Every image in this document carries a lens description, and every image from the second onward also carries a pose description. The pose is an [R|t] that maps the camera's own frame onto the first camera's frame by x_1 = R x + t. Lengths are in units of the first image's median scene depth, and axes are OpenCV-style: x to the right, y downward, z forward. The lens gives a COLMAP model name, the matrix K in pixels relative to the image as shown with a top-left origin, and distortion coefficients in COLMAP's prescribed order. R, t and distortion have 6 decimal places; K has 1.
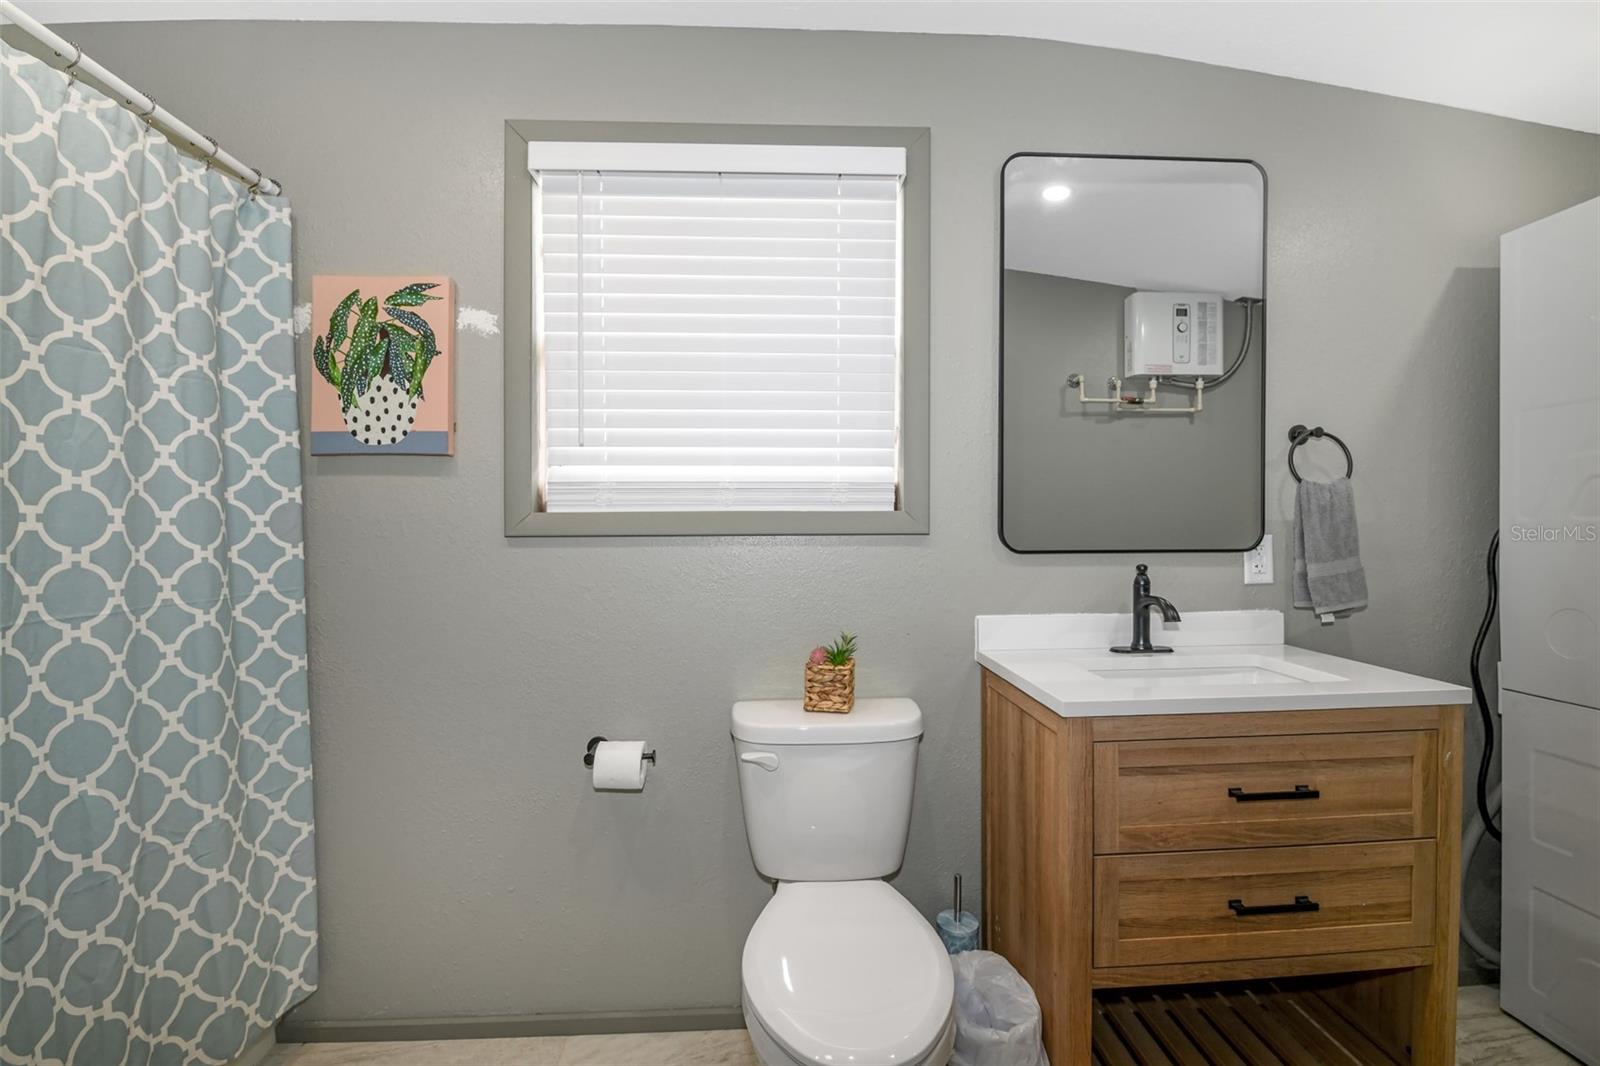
lens RADIAL K [[702.6, 0, 795.5], [0, 702.6, 524.7], [0, 0, 1]] dist [-0.003693, -0.000534]
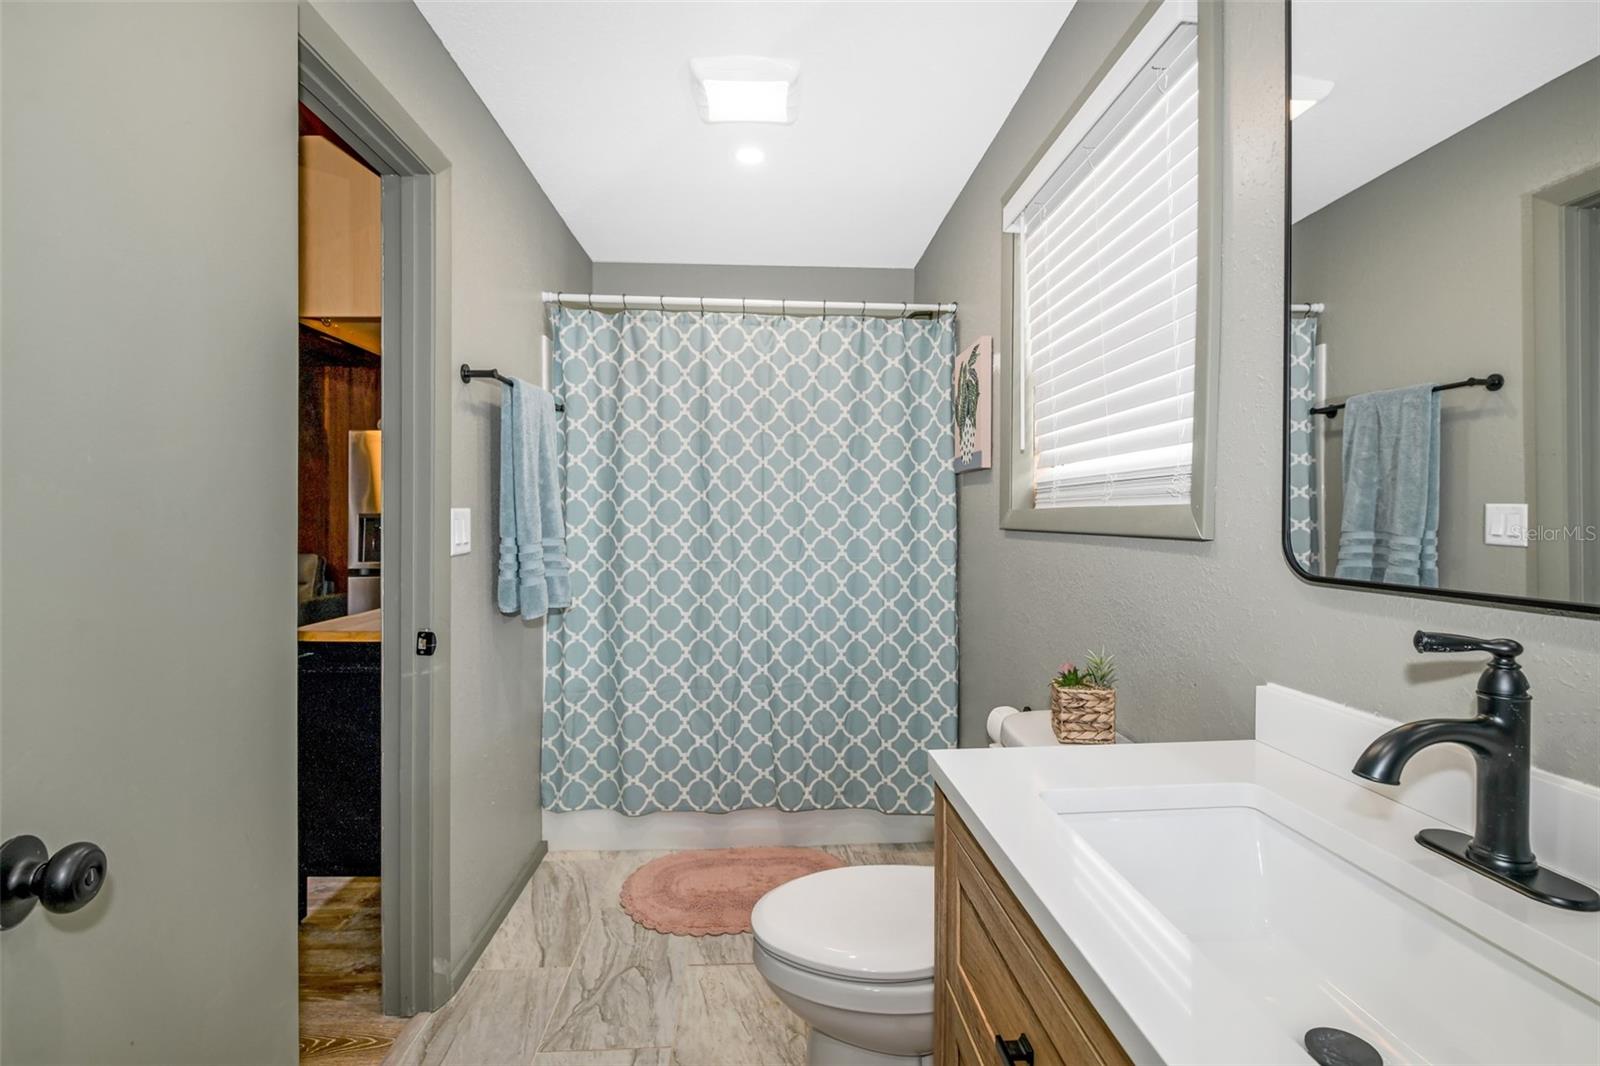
lens RADIAL K [[702.6, 0, 795.5], [0, 702.6, 524.7], [0, 0, 1]] dist [-0.003693, -0.000534]
pose [[0.030192, 0.015517, -0.999424, 0.859901], [-0.002808, 0.999877, 0.015440, -0.009504], [0.999540, 0.002340, 0.030232, 0.600361]]
